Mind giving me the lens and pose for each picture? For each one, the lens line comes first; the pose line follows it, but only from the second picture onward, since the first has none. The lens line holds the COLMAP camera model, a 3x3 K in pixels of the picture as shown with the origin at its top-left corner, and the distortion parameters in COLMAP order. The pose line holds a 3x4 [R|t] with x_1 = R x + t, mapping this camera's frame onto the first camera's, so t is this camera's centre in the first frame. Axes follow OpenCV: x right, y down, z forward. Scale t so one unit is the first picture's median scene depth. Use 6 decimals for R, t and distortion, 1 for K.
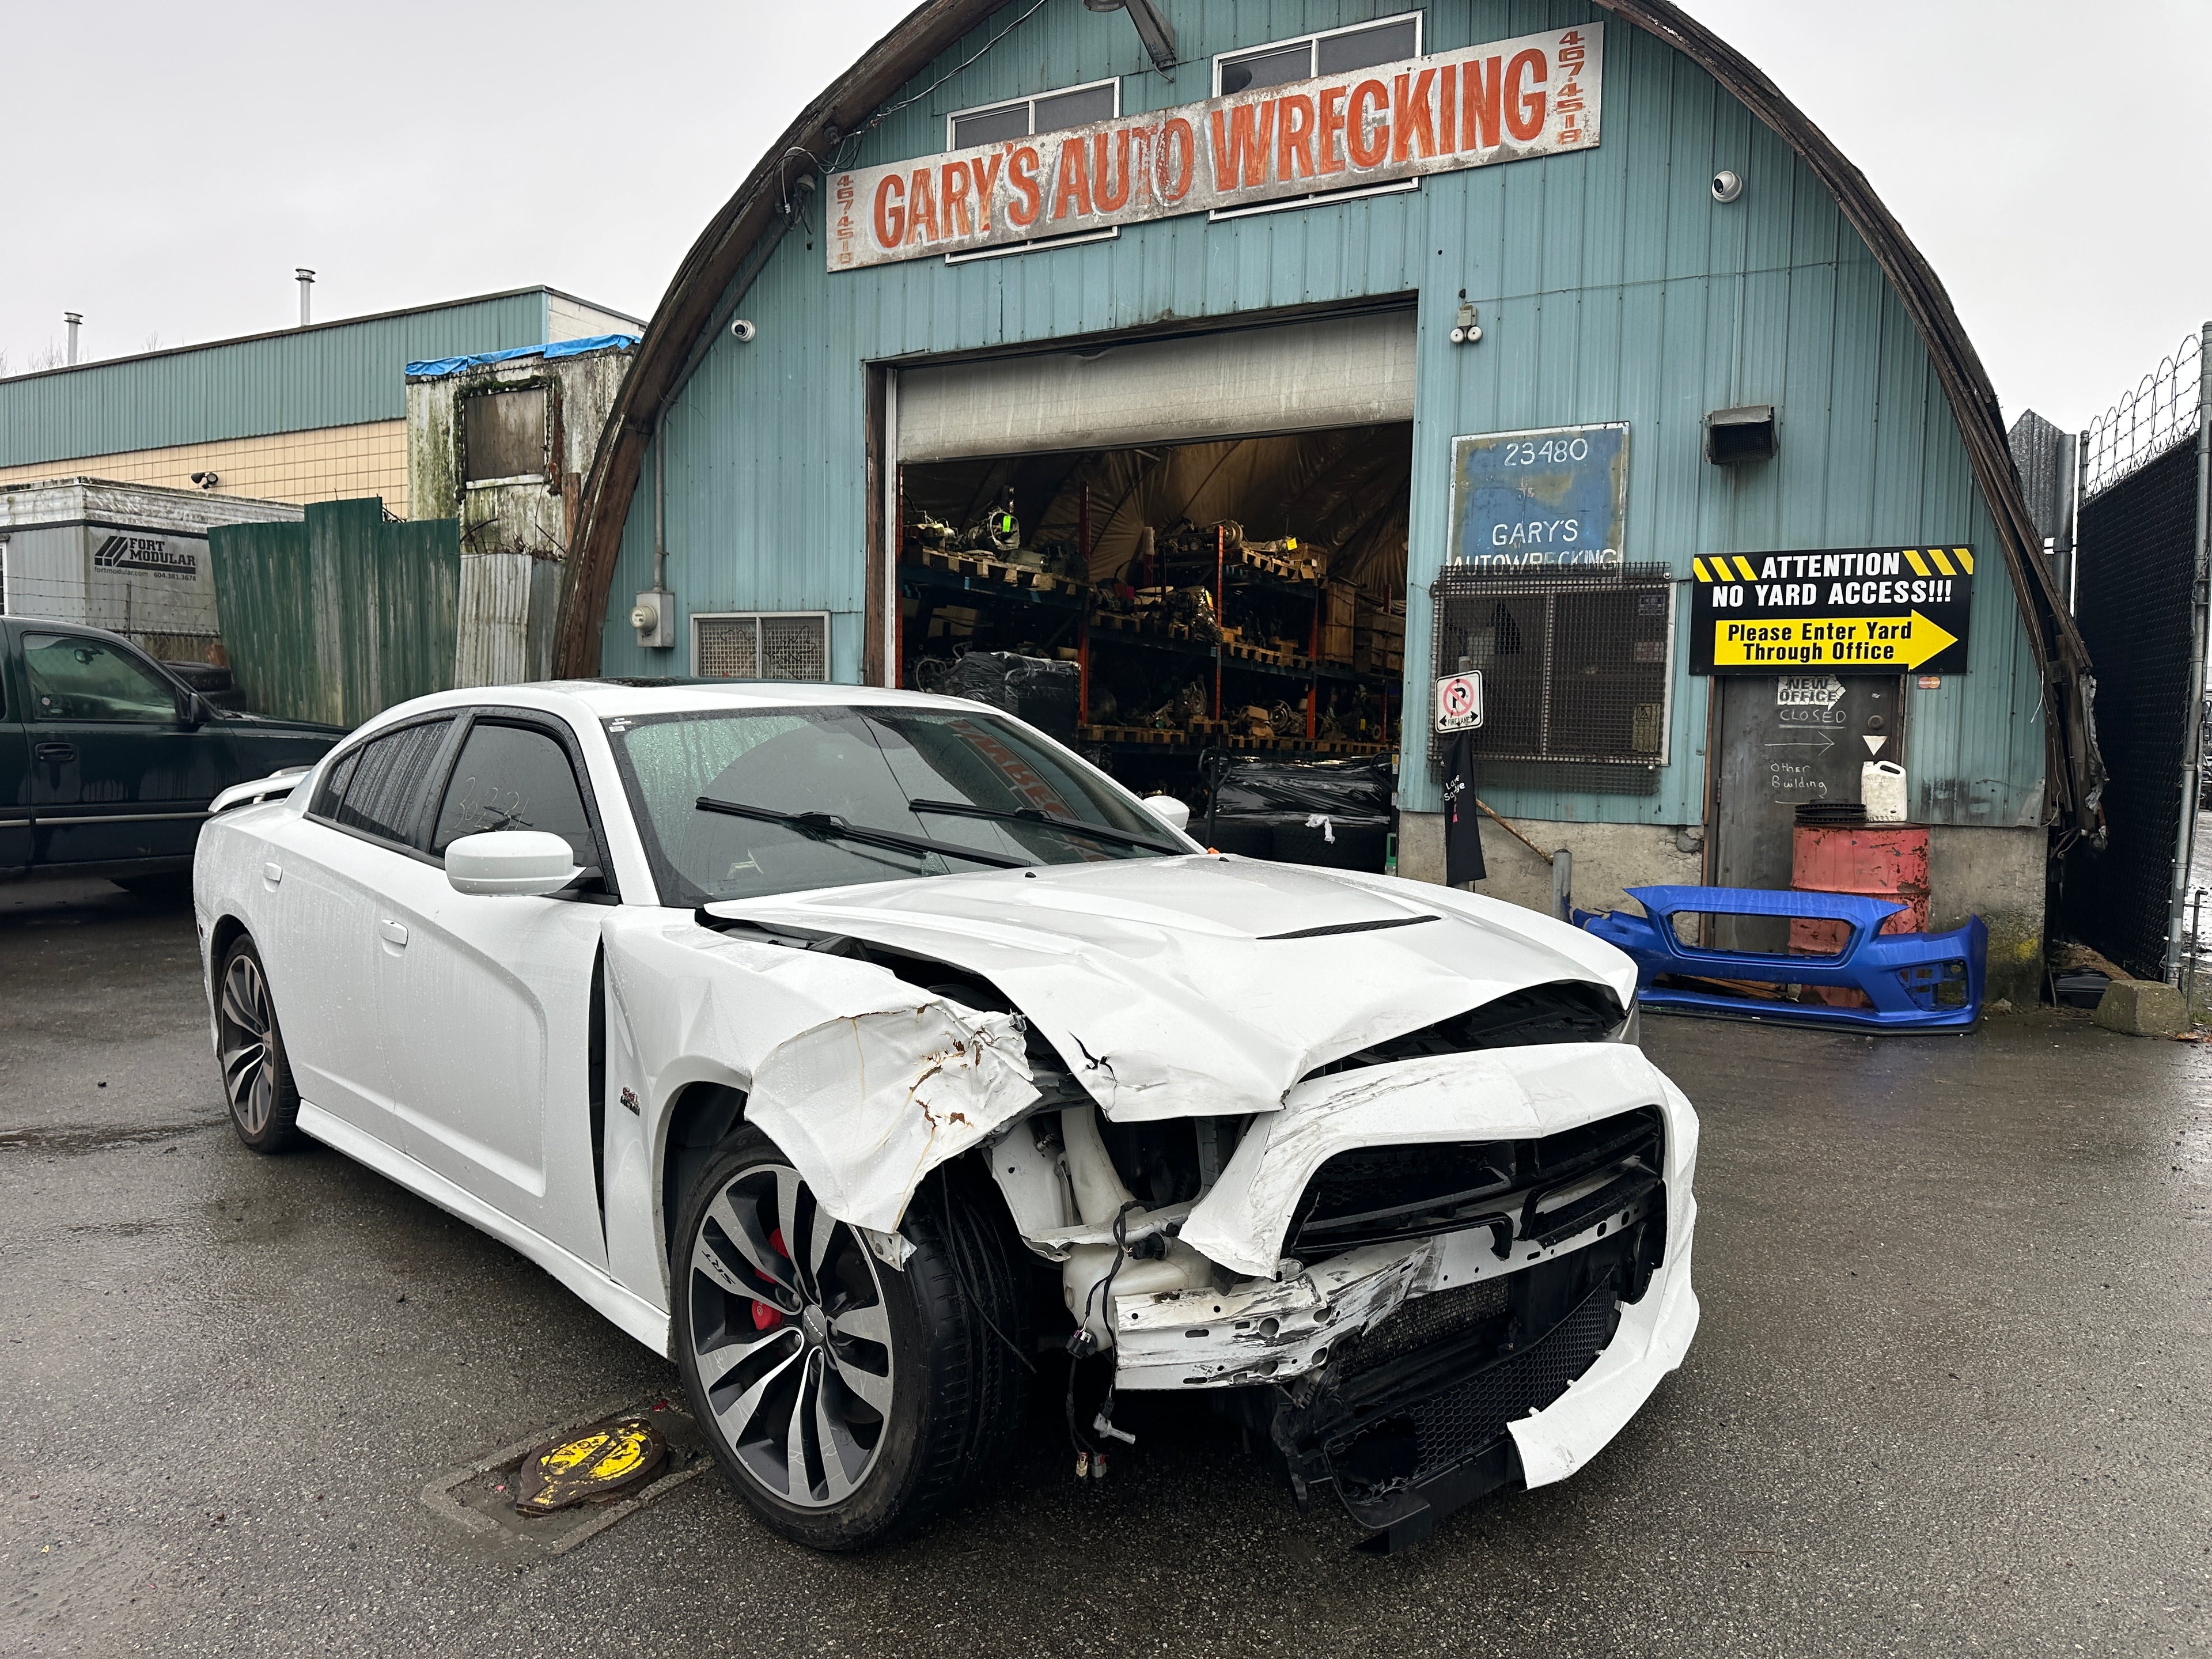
lens RADIAL K [[1543.4, 0, 1095.4], [0, 1543.4, 824.6], [0, 0, 1]] dist [0.046941, -0.067044]
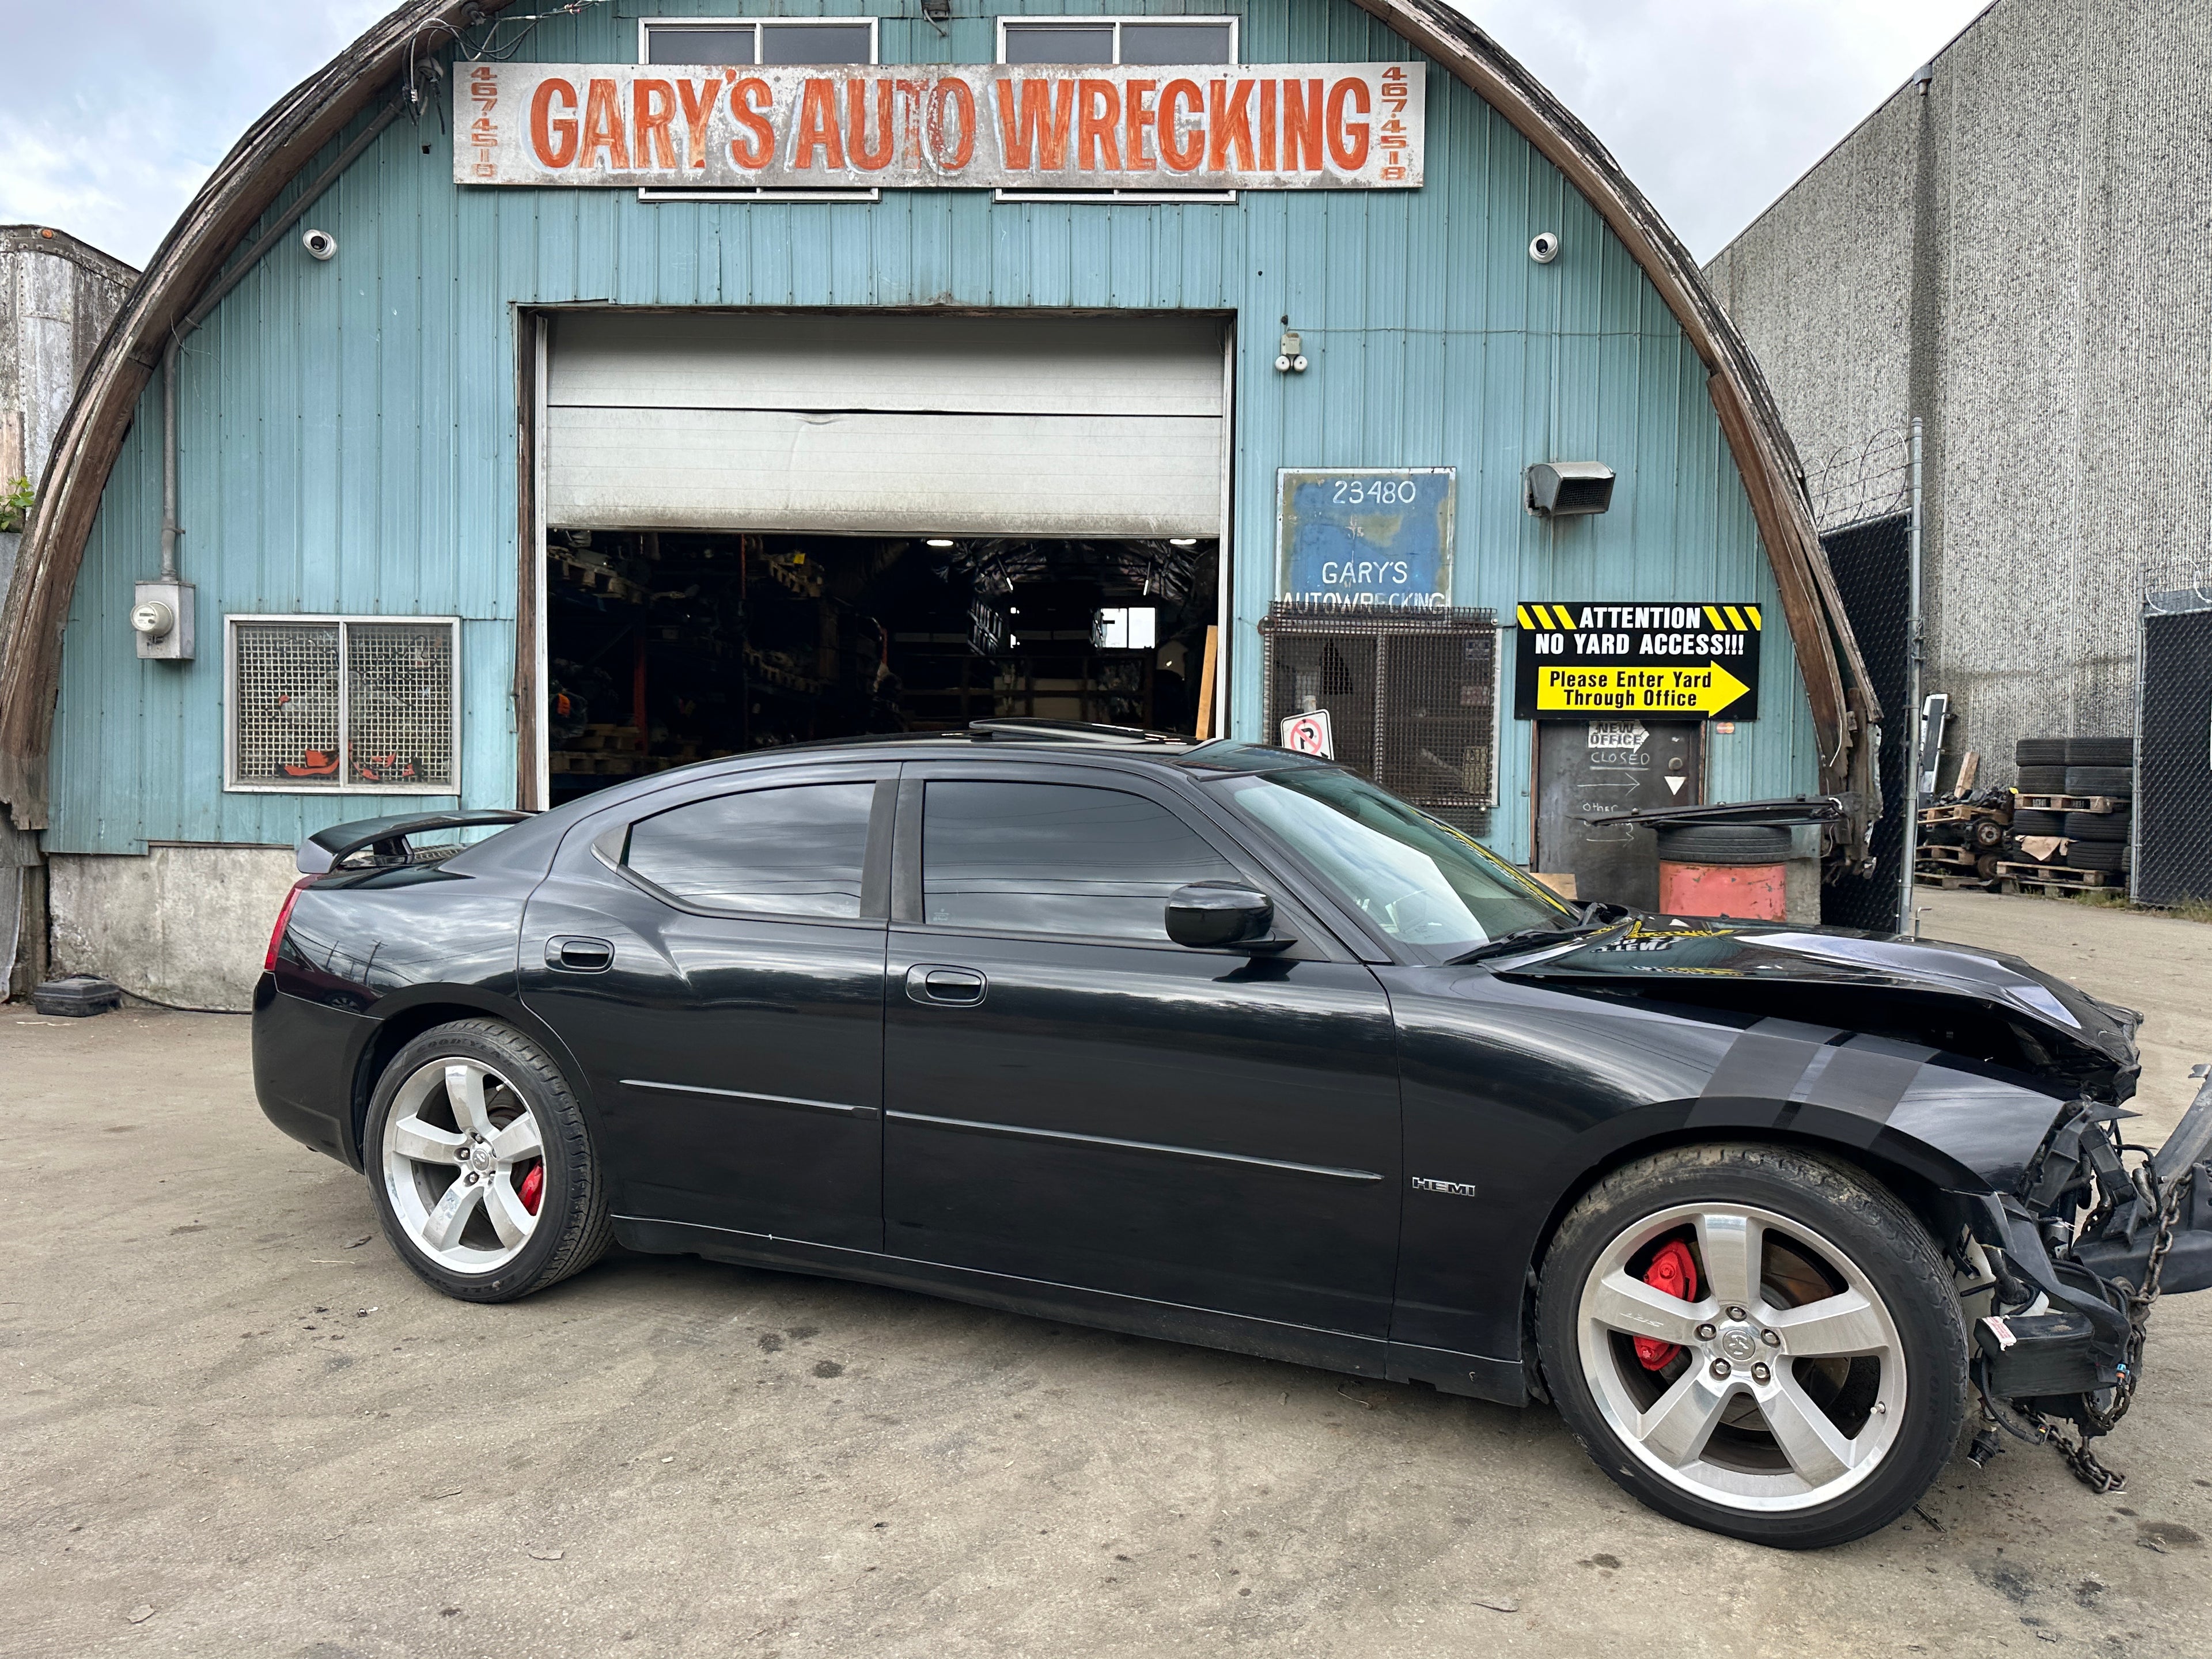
lens RADIAL K [[1543.4, 0, 1097.0], [0, 1543.4, 814.1], [0, 0, 1]] dist [0.046941, -0.067044]
pose [[0.888253, -0.021561, 0.458849, -0.312710], [0.030040, 0.999486, -0.011187, -0.028549], [-0.458372, 0.023721, 0.888444, 0.207871]]
